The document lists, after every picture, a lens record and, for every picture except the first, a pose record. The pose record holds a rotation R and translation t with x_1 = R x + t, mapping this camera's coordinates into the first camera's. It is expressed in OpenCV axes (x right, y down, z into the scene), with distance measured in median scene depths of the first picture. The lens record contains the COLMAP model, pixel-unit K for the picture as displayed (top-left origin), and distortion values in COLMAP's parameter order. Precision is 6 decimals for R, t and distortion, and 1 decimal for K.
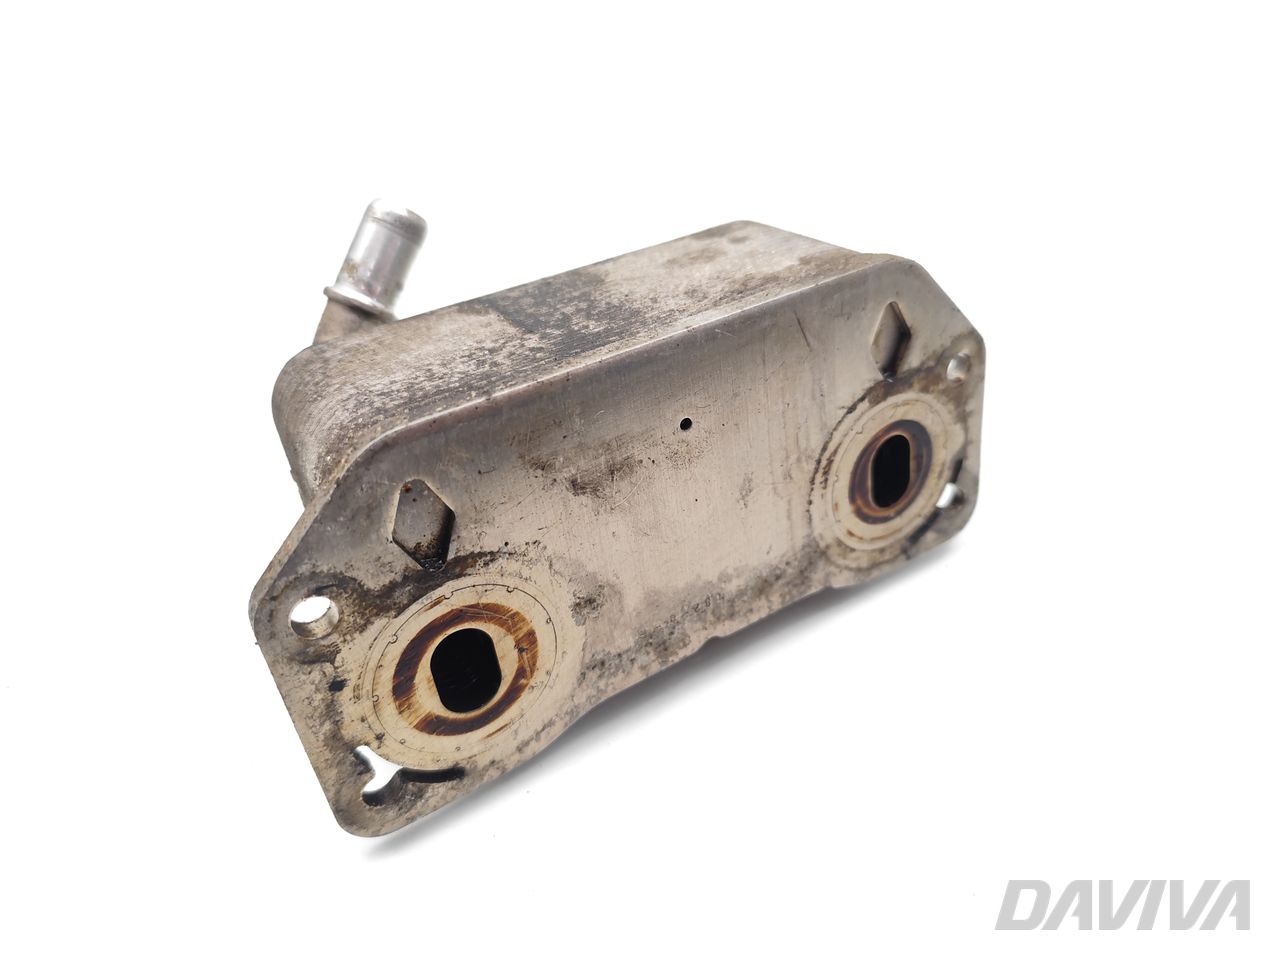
lens RADIAL K [[854.4, 0, 640.0], [0, 854.4, 521.7], [0, 0, 1]] dist [0.029371, -0.002053]
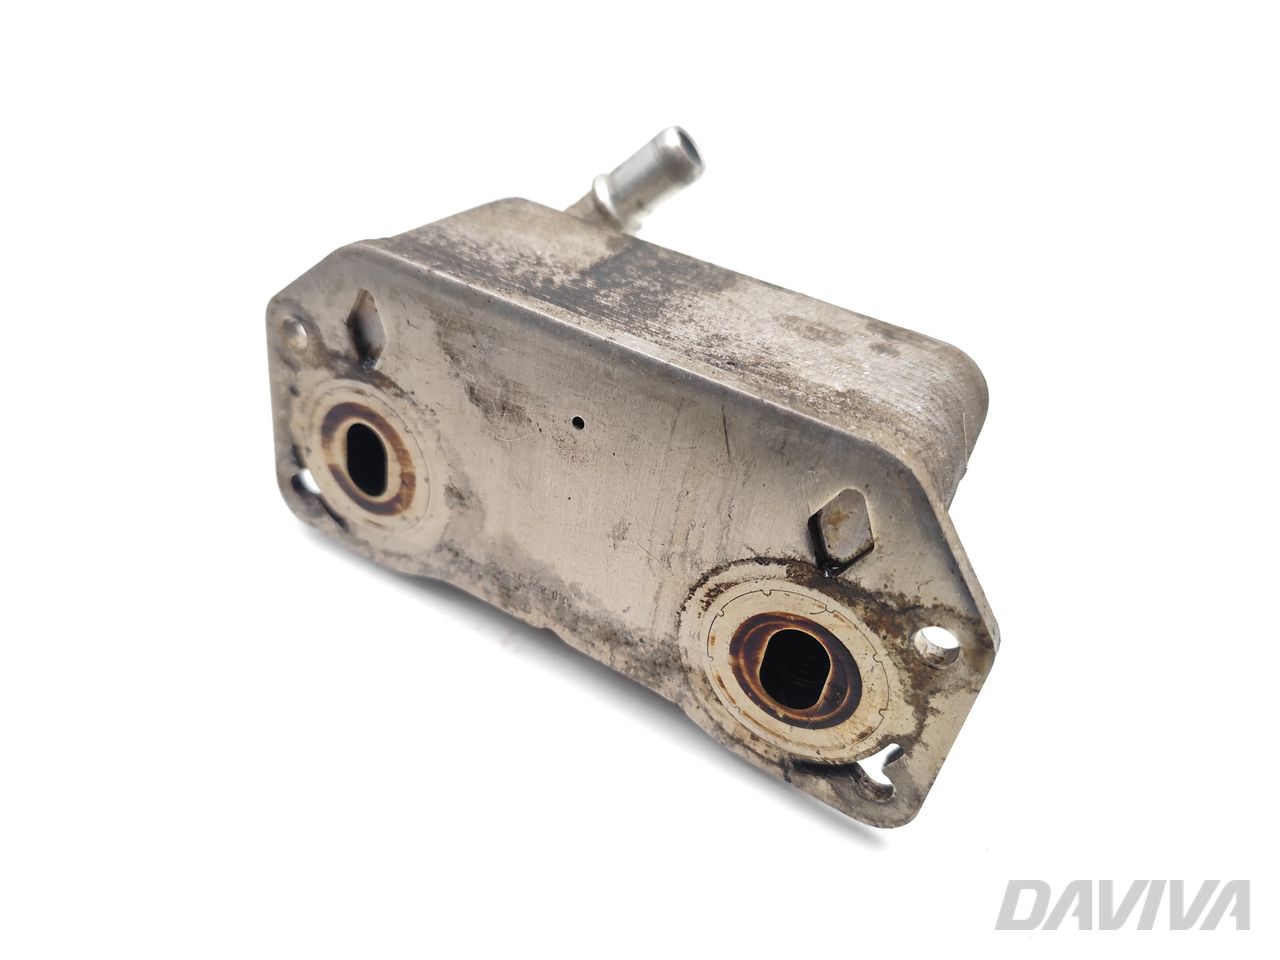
lens RADIAL K [[854.4, 0, 640.0], [0, 854.4, 521.7], [0, 0, 1]] dist [0.029371, -0.002053]
pose [[0.470347, 0.670838, -0.573367, 0.680264], [-0.646521, 0.704170, 0.293520, -0.344227], [0.600652, 0.232637, 0.764916, 0.292368]]
